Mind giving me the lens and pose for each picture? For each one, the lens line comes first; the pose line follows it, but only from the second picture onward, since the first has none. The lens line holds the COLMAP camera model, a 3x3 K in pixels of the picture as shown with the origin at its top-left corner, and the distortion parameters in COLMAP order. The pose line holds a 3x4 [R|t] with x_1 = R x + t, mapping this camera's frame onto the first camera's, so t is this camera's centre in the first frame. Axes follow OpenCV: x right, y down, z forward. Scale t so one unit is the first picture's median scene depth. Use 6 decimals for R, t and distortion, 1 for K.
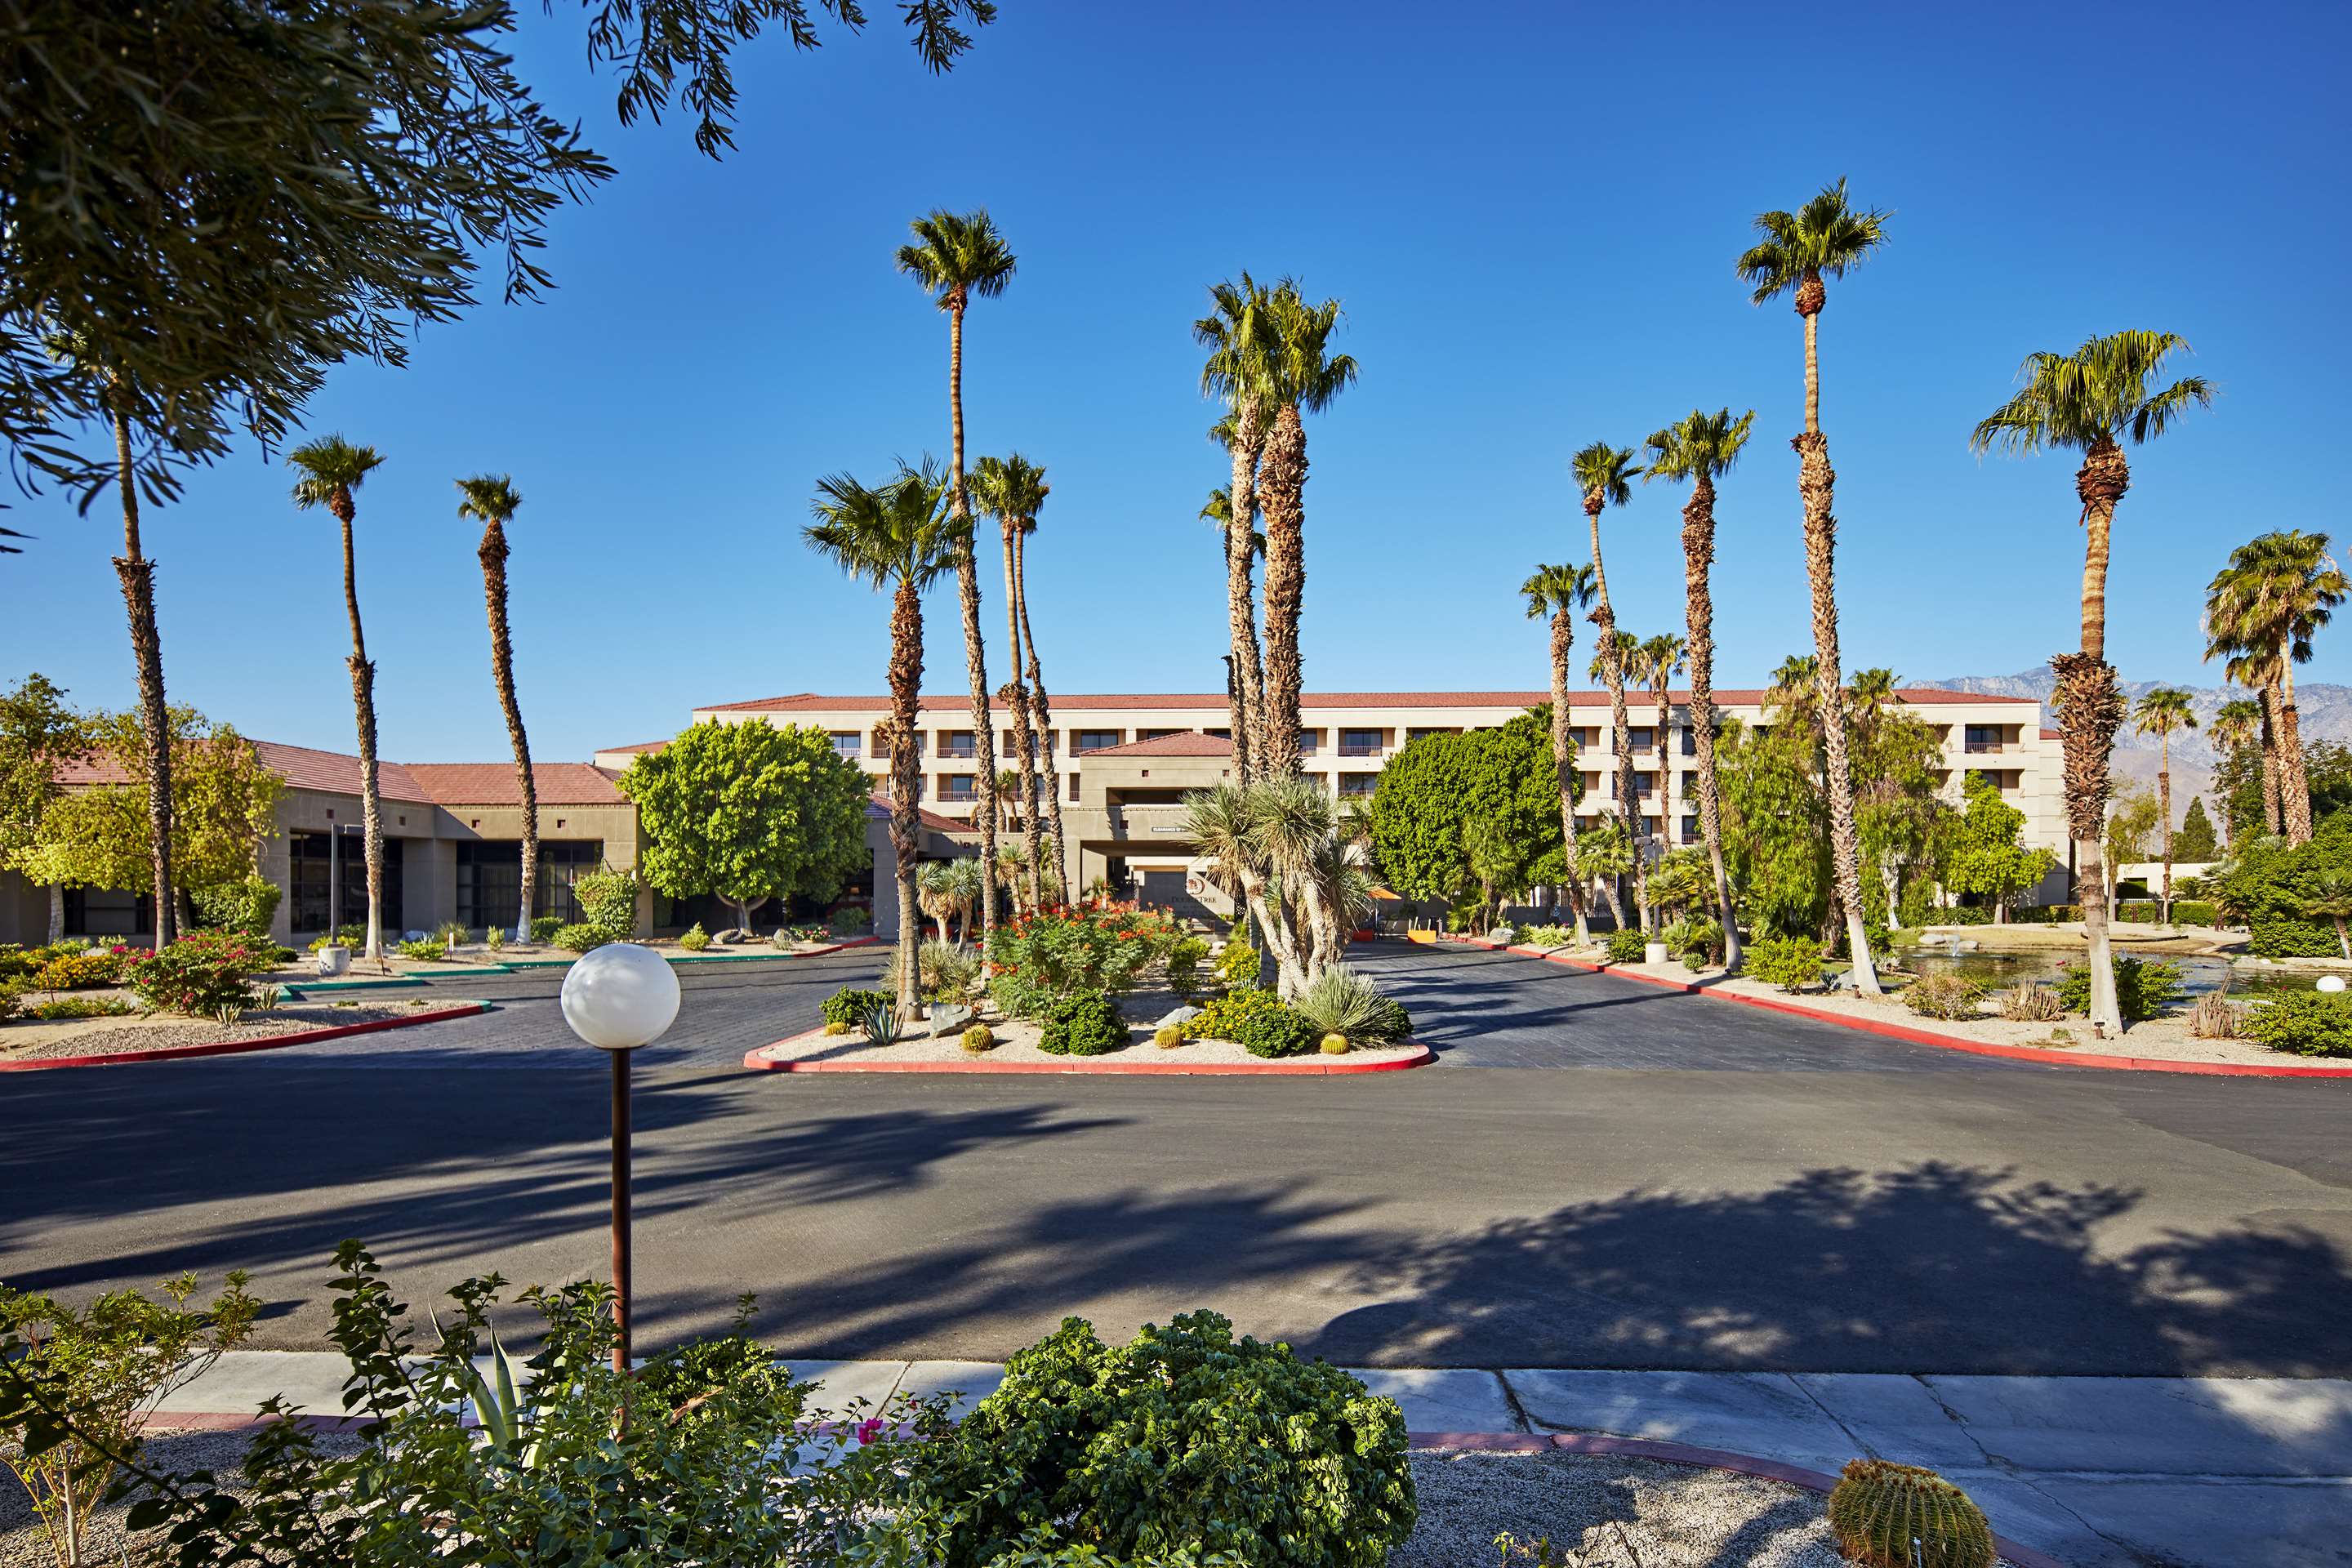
lens RADIAL K [[1132.6, 0, 1180.3], [0, 1132.6, 905.5], [0, 0, 1]] dist [0.006605, -0.003973]
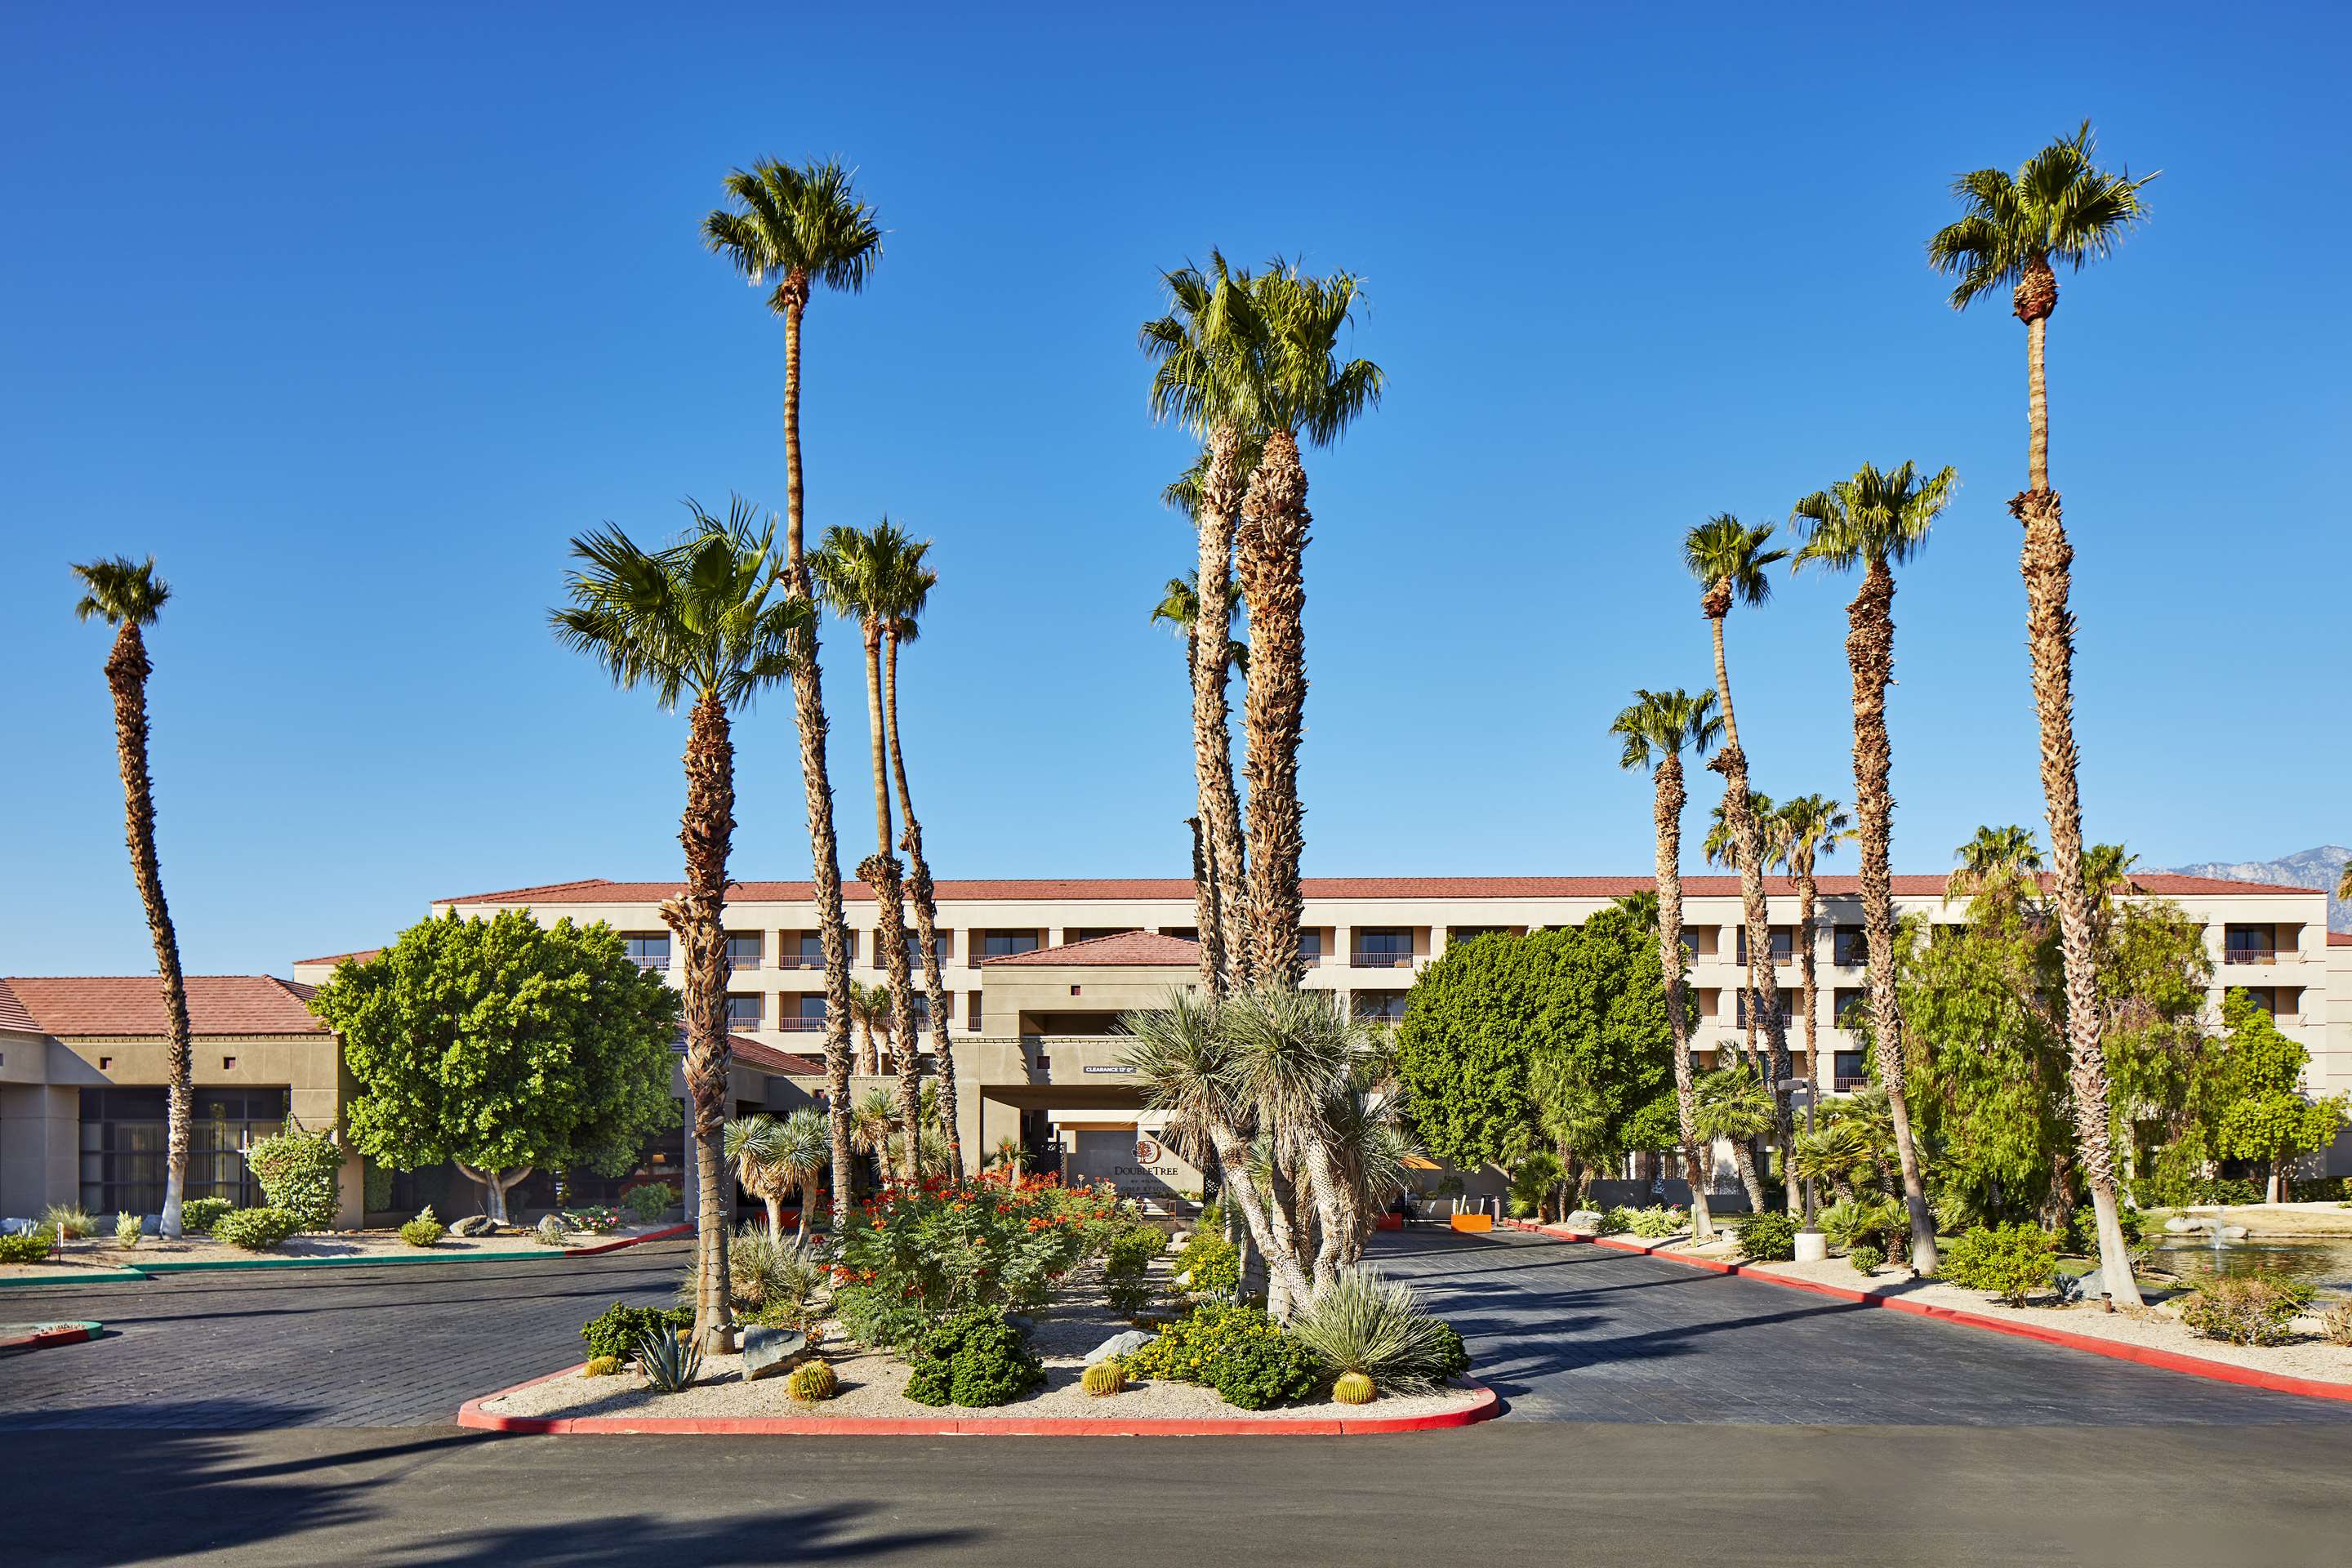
lens RADIAL K [[1593.3, 0, 1158.2], [0, 1593.3, 1173.4], [0, 0, 1]] dist [-0.012549, 0.008390]
pose [[0.999825, -0.001946, 0.018601, 0.002155], [0.002019, 0.999990, -0.003880, 0.000074], [-0.018594, 0.003917, 0.999819, 0.030856]]
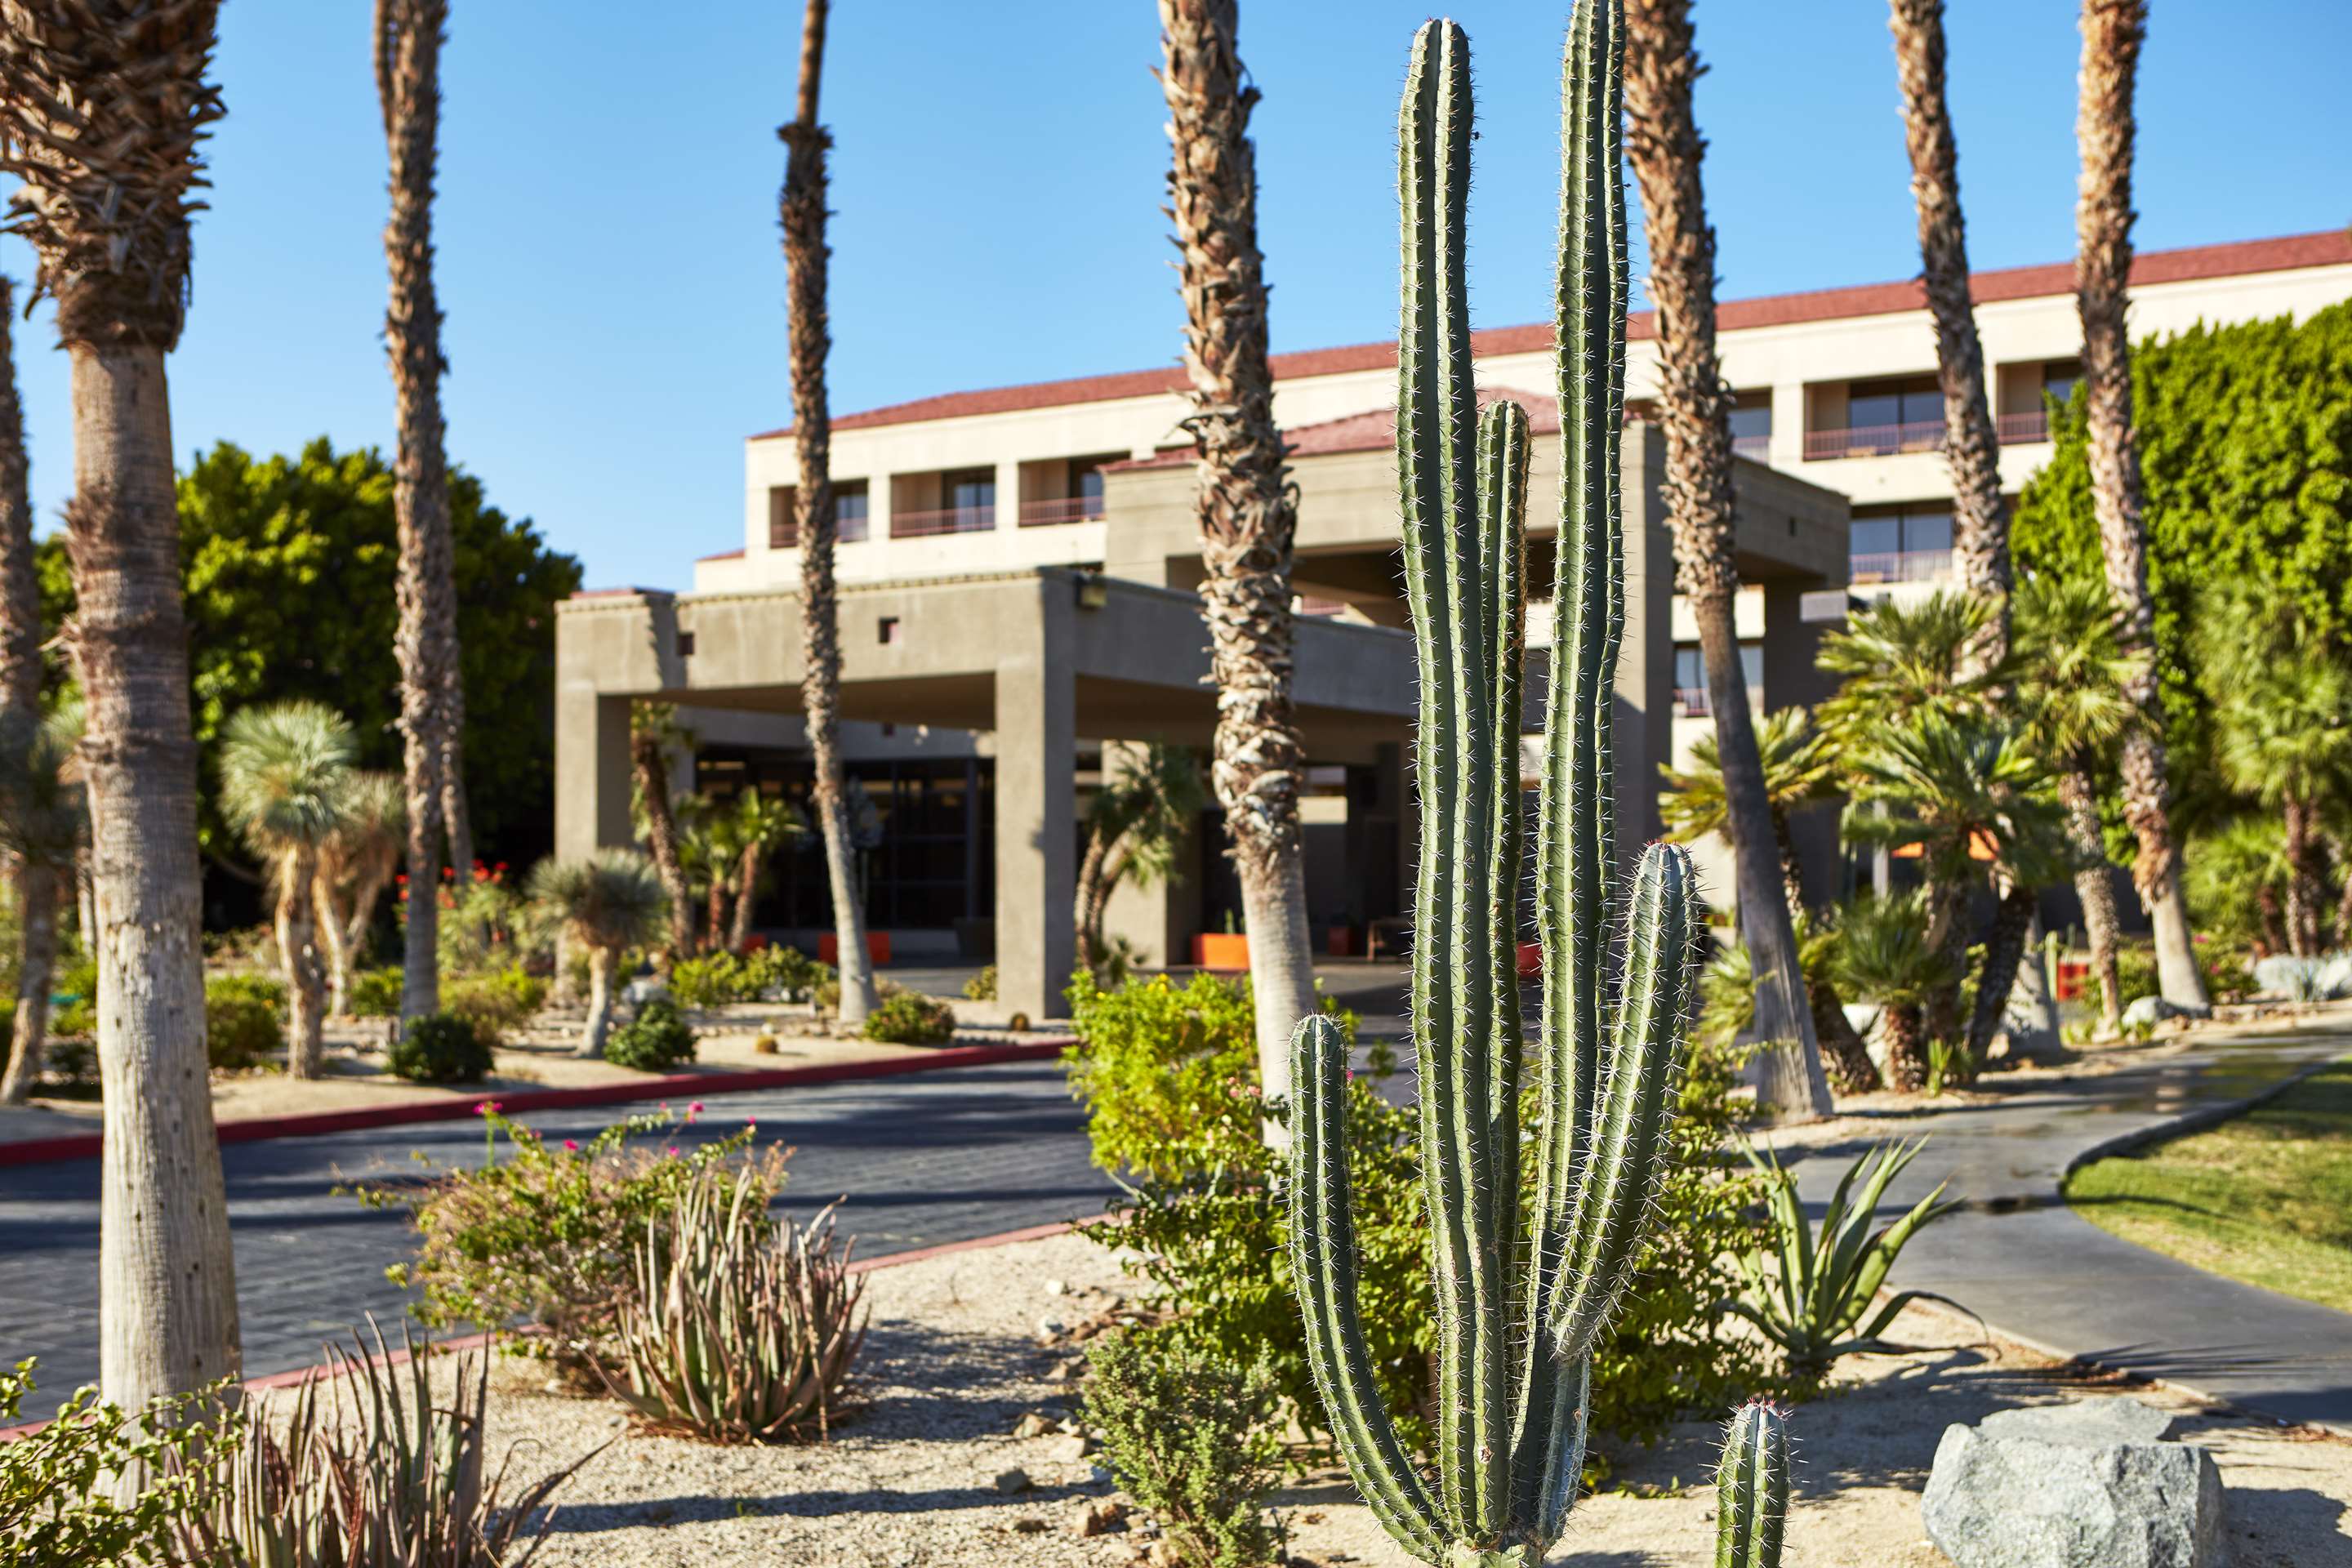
lens RADIAL K [[2723.4, 0, 1197.4], [0, 2723.4, 930.2], [0, 0, 1]] dist [-0.020088, 0.000000]
pose [[0.870103, 0.006495, -0.492826, 0.611639], [-0.002247, 0.999955, 0.009210, 0.012335], [0.492864, -0.006906, 0.870079, 0.397365]]
